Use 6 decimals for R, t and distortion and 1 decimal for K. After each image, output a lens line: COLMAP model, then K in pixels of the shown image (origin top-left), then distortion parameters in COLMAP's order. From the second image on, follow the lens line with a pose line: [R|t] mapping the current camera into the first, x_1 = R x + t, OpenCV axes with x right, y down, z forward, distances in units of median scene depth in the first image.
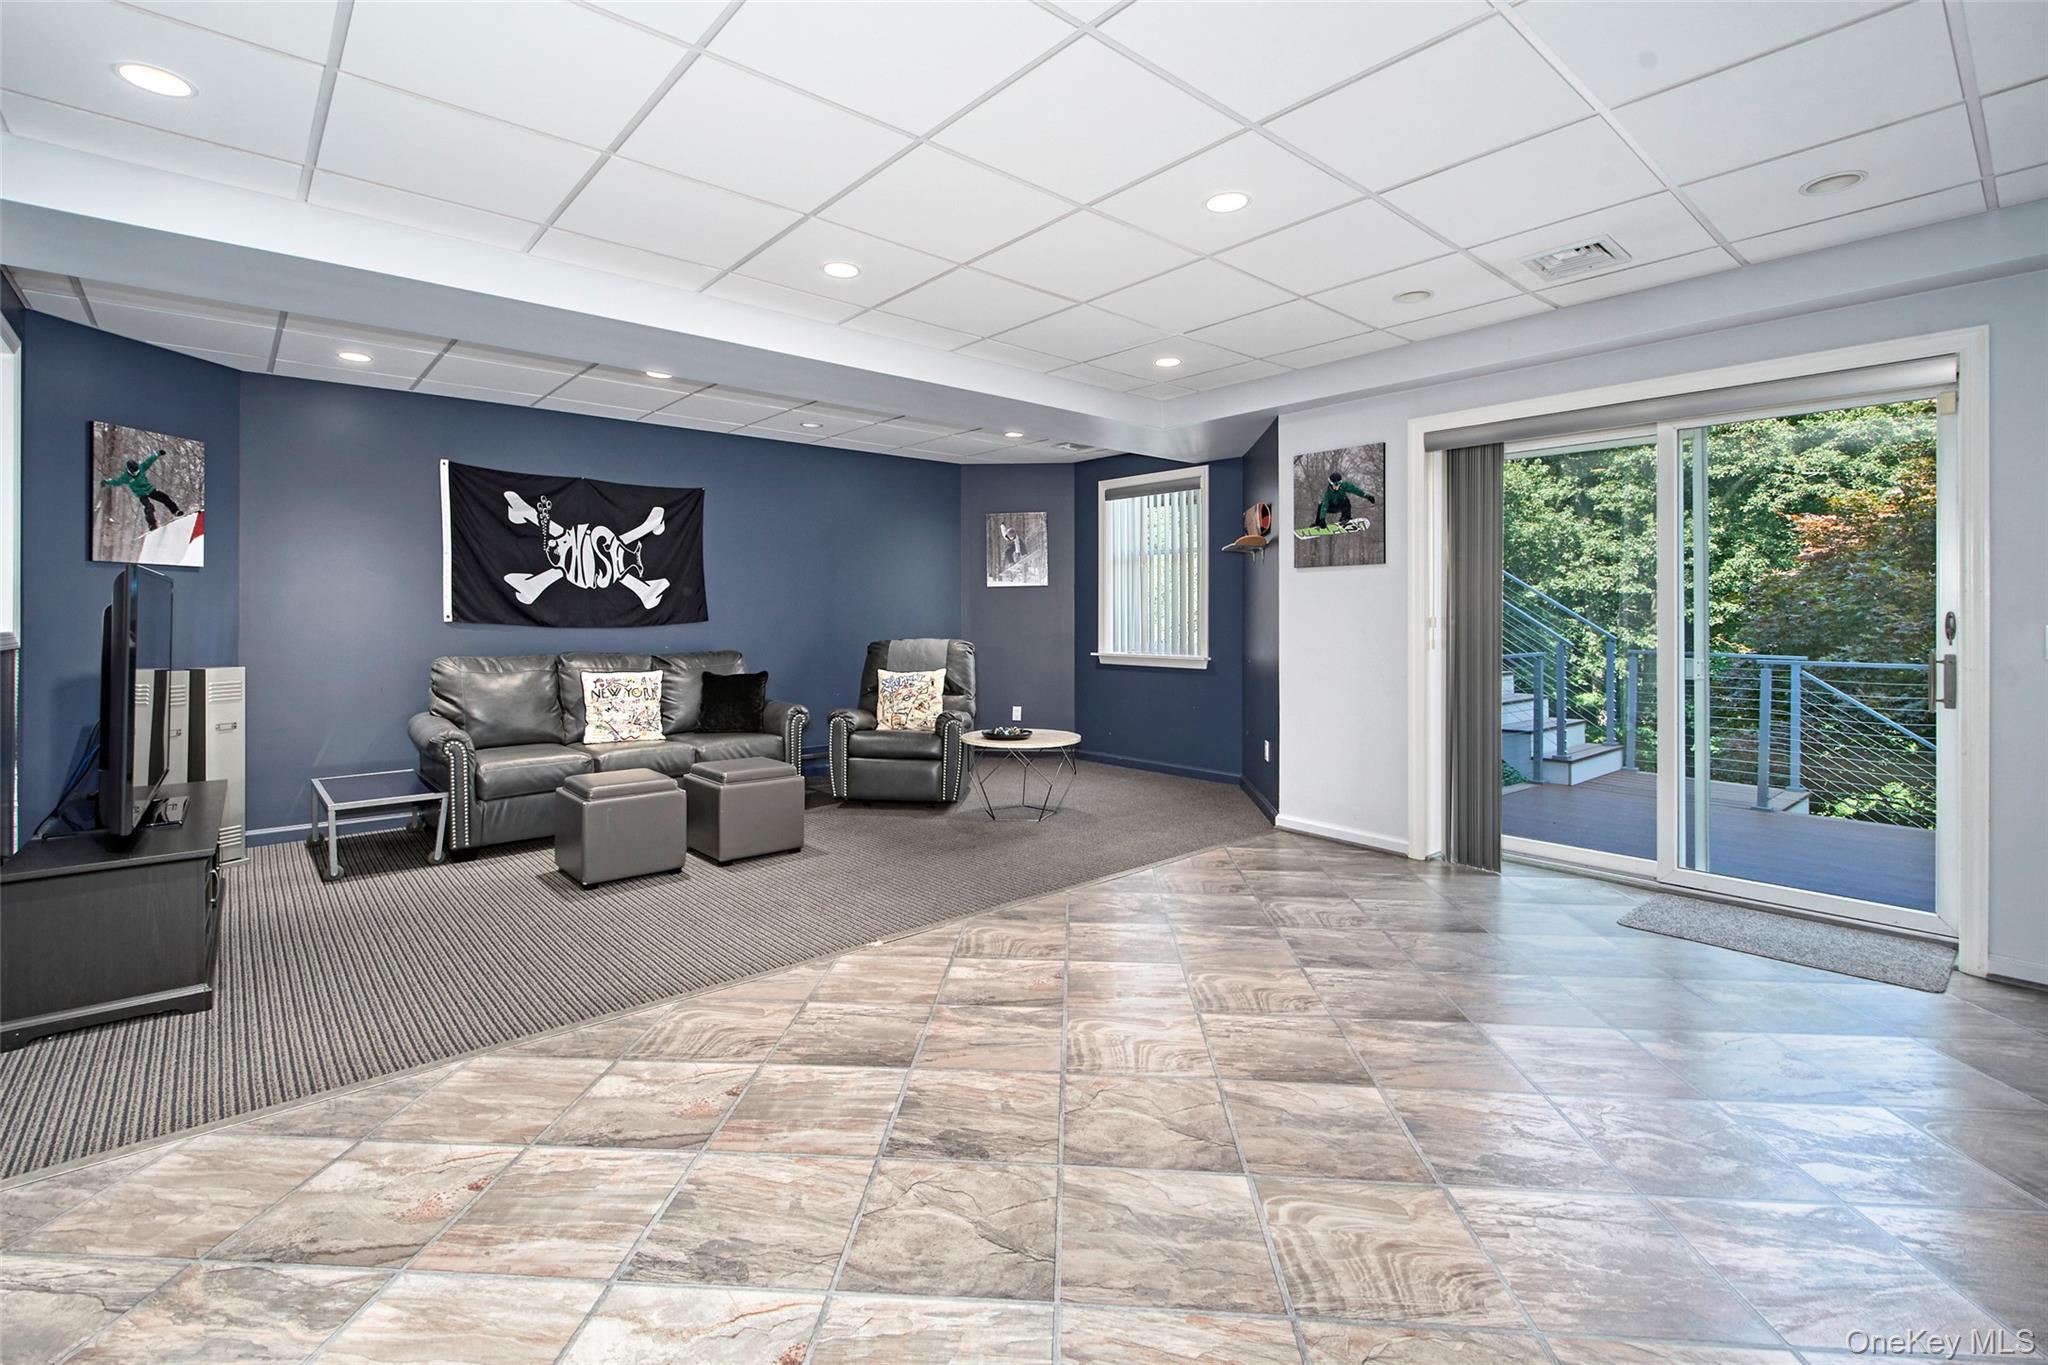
lens RADIAL K [[915.3, 0, 1019.2], [0, 915.3, 668.7], [0, 0, 1]] dist [0.018376, -0.000101]
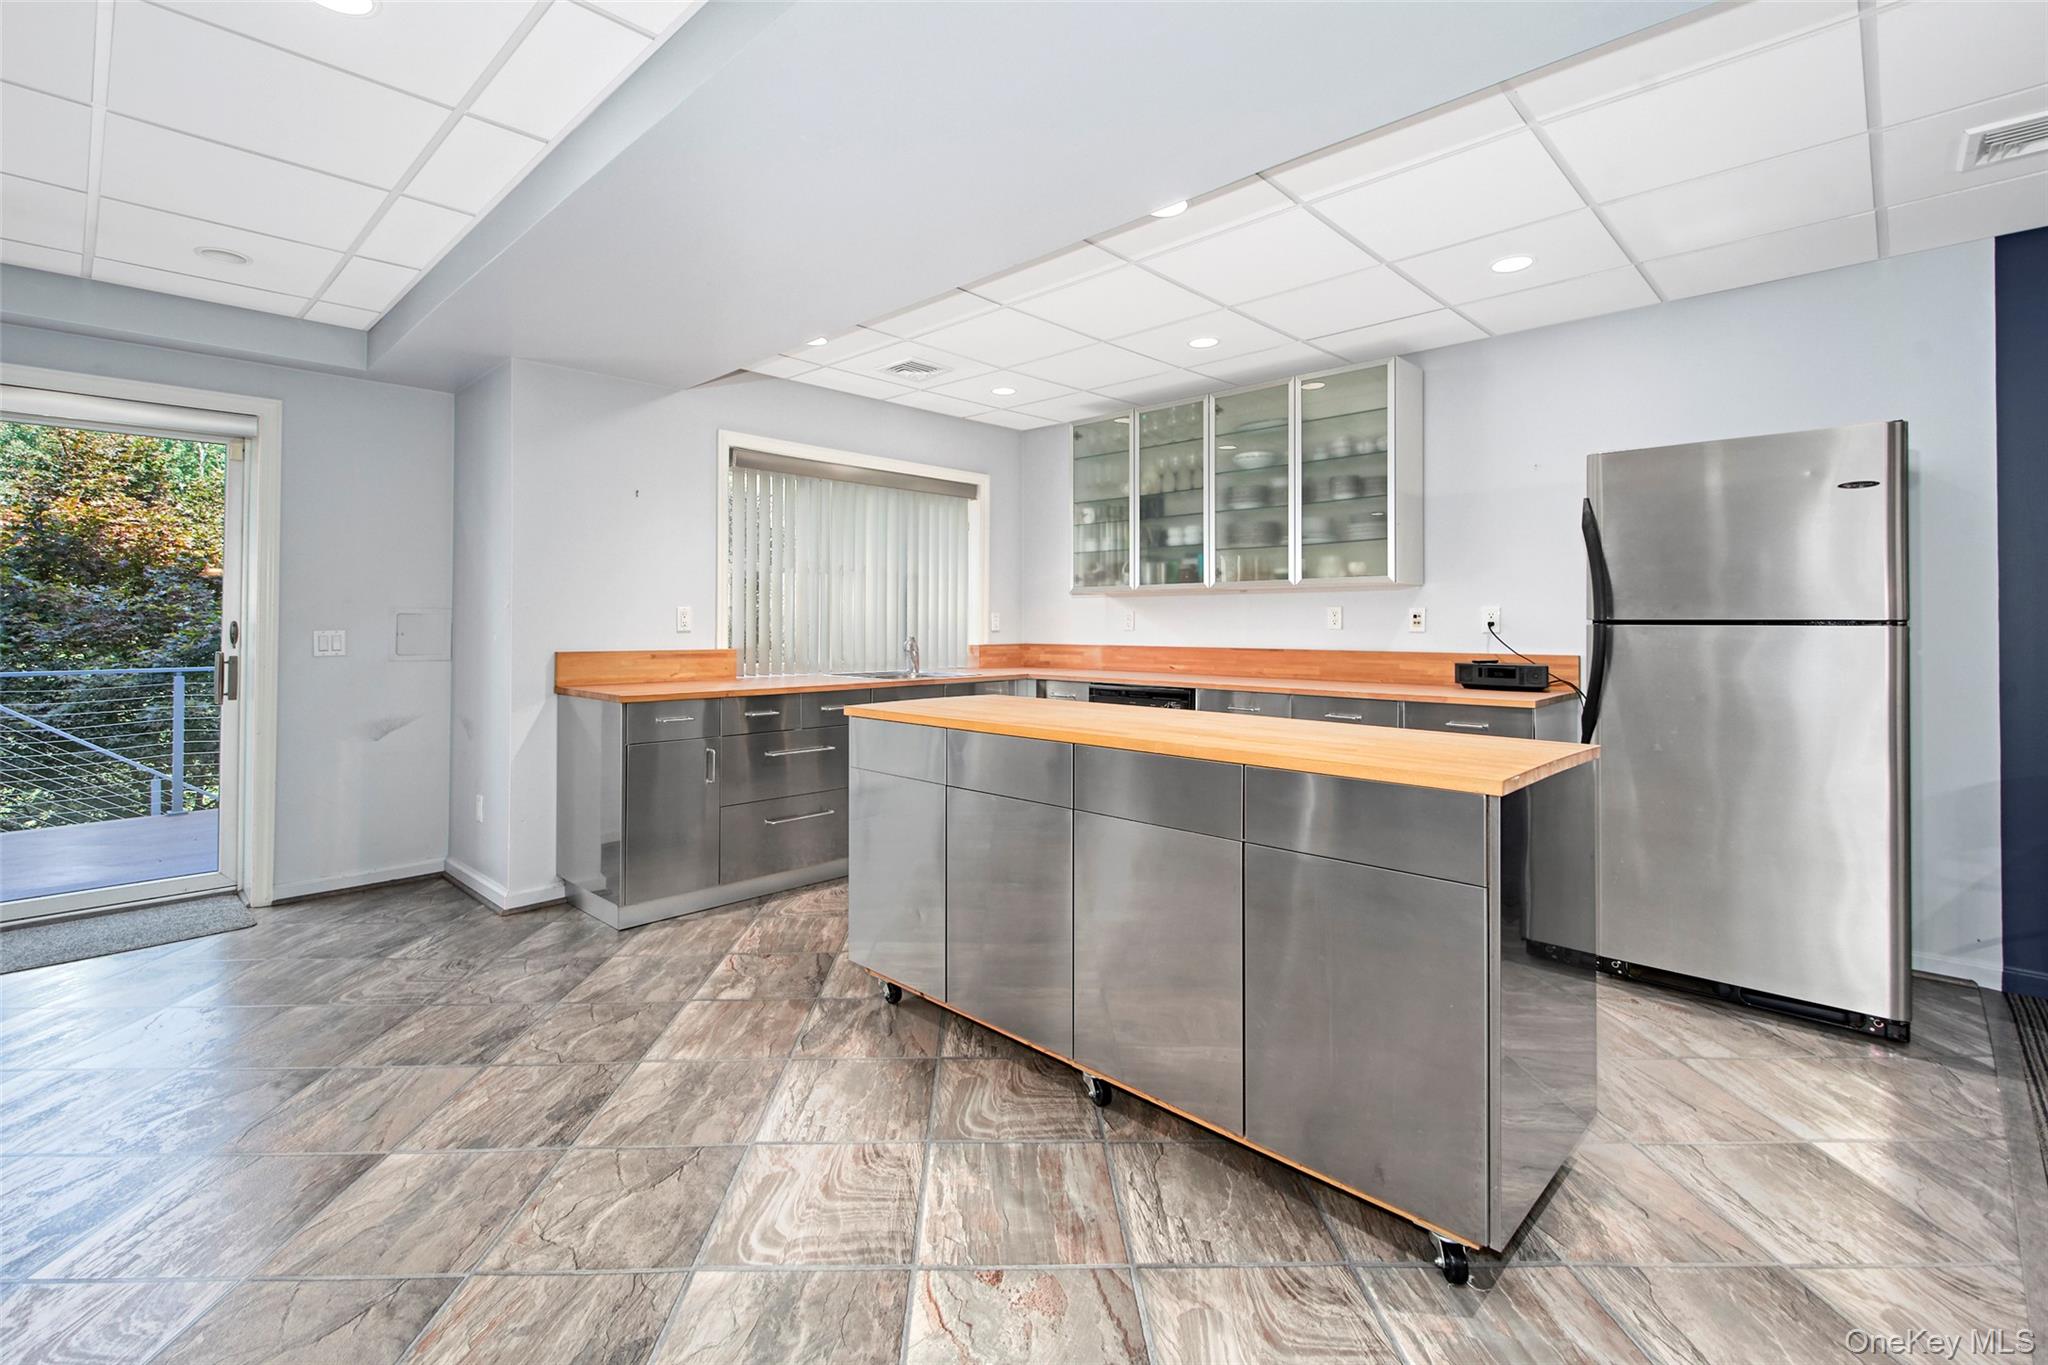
lens RADIAL K [[915.3, 0, 1011.9], [0, 915.3, 618.4], [0, 0, 1]] dist [0.018376, -0.000101]
pose [[-0.109613, 0.015294, 0.993857, -0.224309], [0.048131, 0.998790, -0.010062, -0.001755], [-0.992808, 0.046732, -0.110217, 0.065014]]
